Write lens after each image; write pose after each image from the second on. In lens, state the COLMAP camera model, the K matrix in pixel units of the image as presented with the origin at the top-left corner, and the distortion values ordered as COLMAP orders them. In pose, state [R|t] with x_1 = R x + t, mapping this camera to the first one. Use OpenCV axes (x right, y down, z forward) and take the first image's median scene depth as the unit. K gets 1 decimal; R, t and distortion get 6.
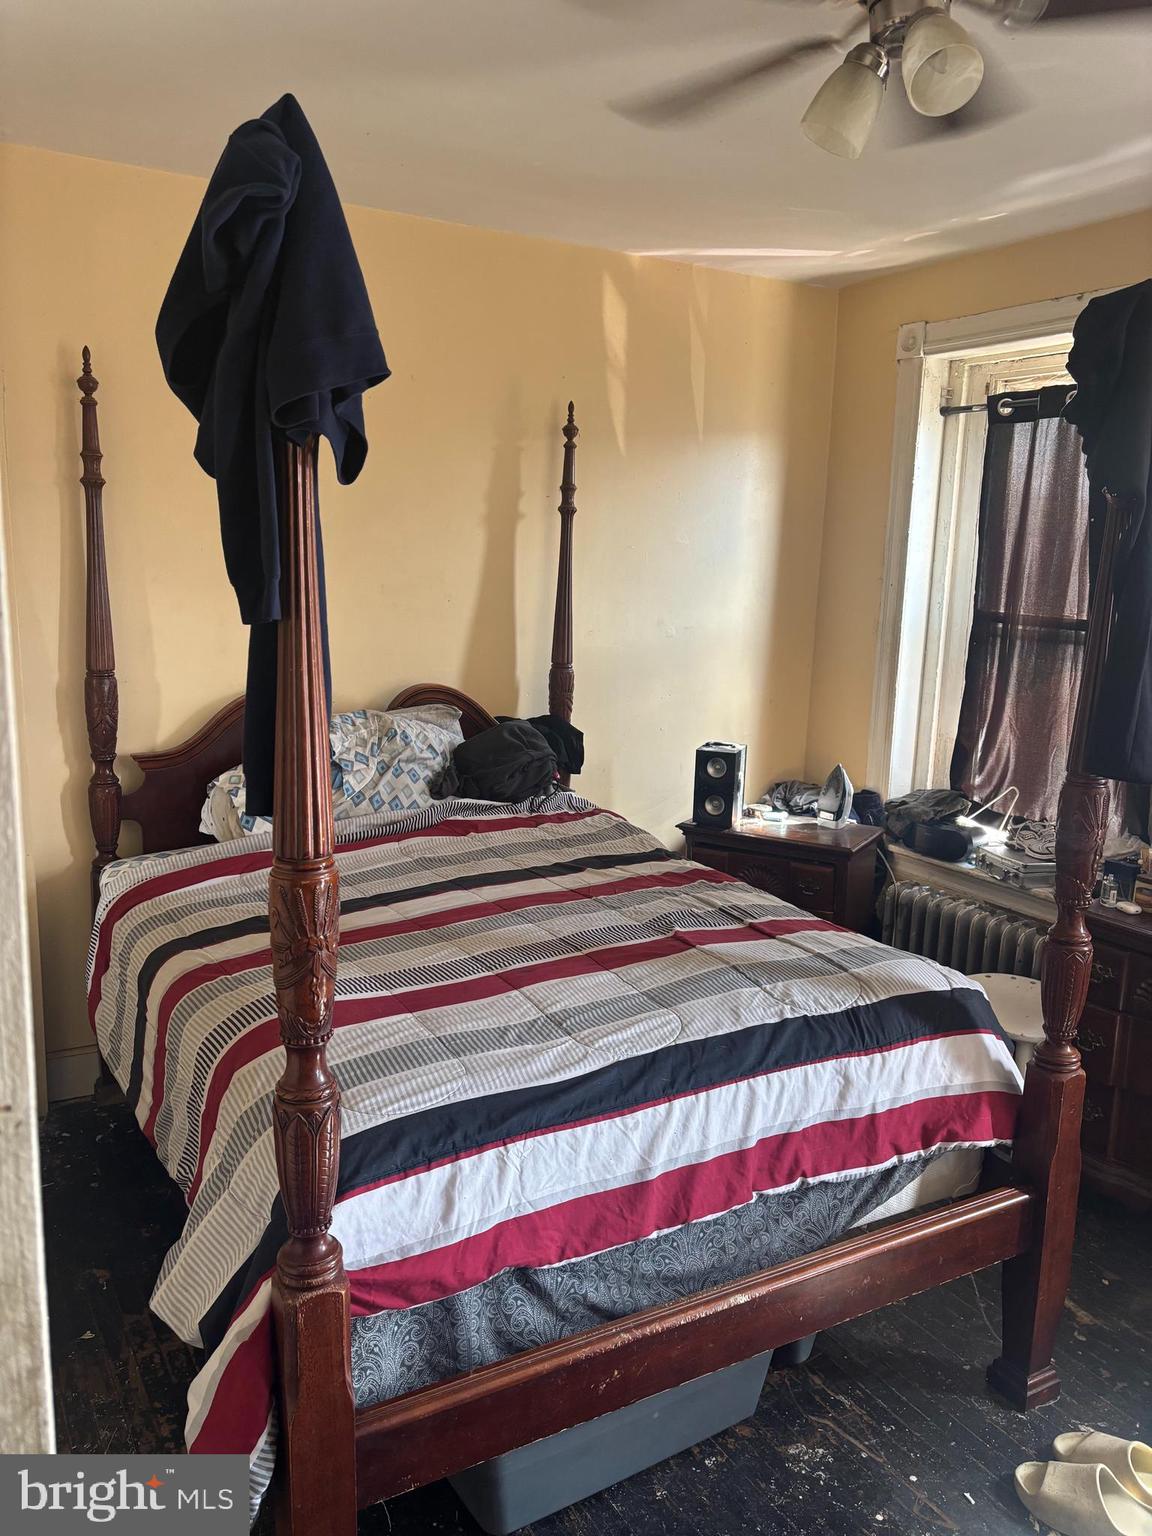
lens RADIAL K [[1167.1, 0, 572.8], [0, 1167.1, 756.4], [0, 0, 1]] dist [0.019399, -0.012487]
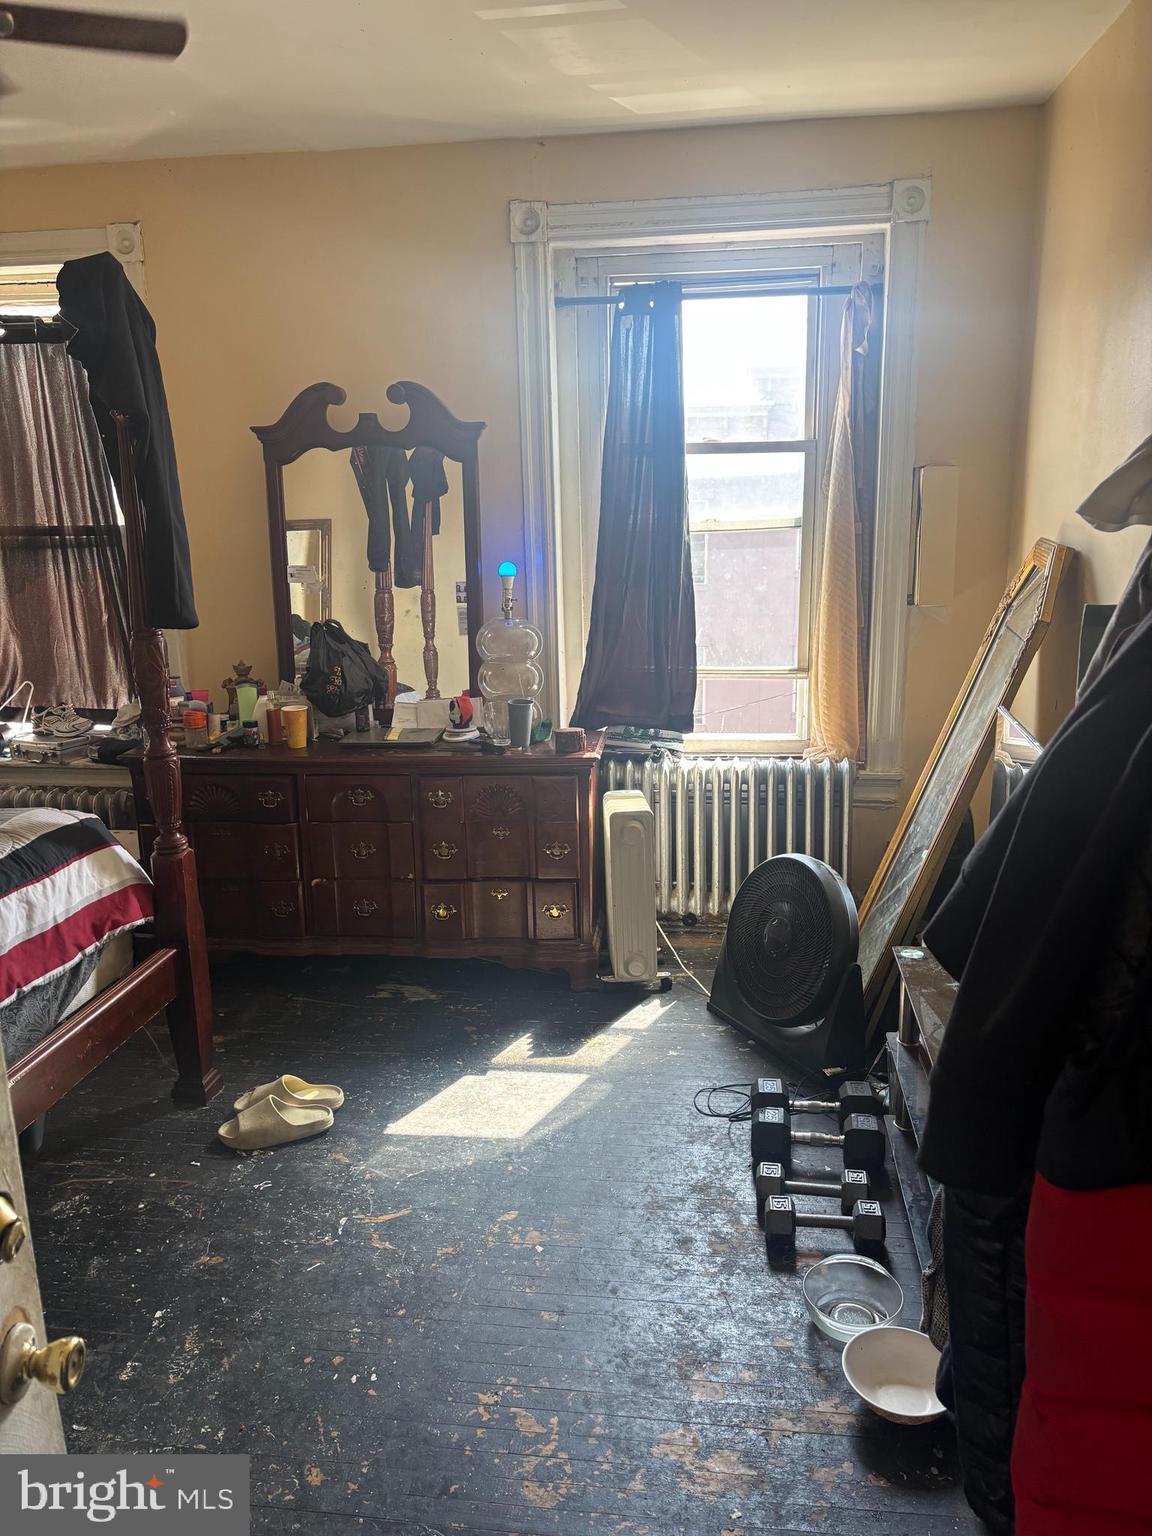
lens RADIAL K [[1167.1, 0, 574.0], [0, 1167.1, 769.1], [0, 0, 1]] dist [0.019399, -0.012487]
pose [[0.620594, -0.228700, 0.750039, -0.287617], [0.174420, 0.972820, 0.152311, 0.050784], [-0.764487, 0.036298, 0.643616, -0.216718]]
